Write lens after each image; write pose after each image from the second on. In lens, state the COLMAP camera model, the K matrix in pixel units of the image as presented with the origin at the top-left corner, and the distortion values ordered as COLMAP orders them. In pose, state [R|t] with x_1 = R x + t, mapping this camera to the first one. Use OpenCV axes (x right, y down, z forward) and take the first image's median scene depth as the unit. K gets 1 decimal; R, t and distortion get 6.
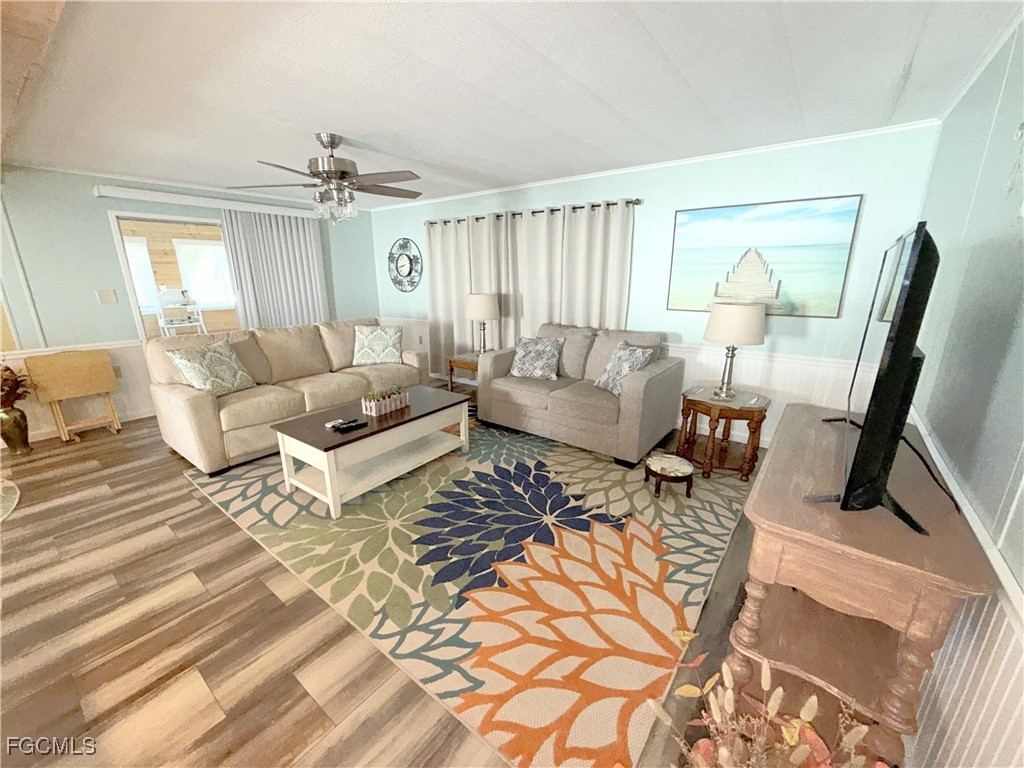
lens RADIAL K [[409.3, 0, 509.6], [0, 409.3, 384.6], [0, 0, 1]] dist [-0.000383, 0.000015]
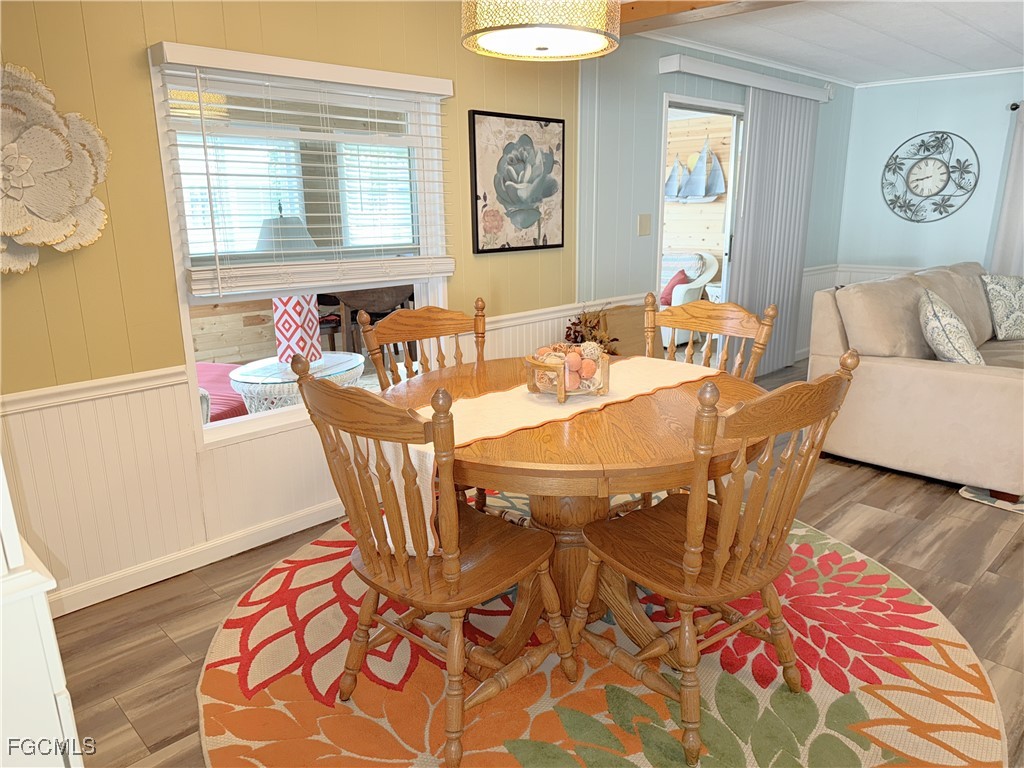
lens RADIAL K [[721.5, 0, 512.6], [0, 721.5, 386.9], [0, 0, 1]] dist [0.047116, -0.067134]
pose [[0.990601, 0.028791, -0.133721, -1.560804], [-0.030858, 0.999434, -0.013416, 0.100223], [0.133259, 0.017416, 0.990928, -0.268634]]
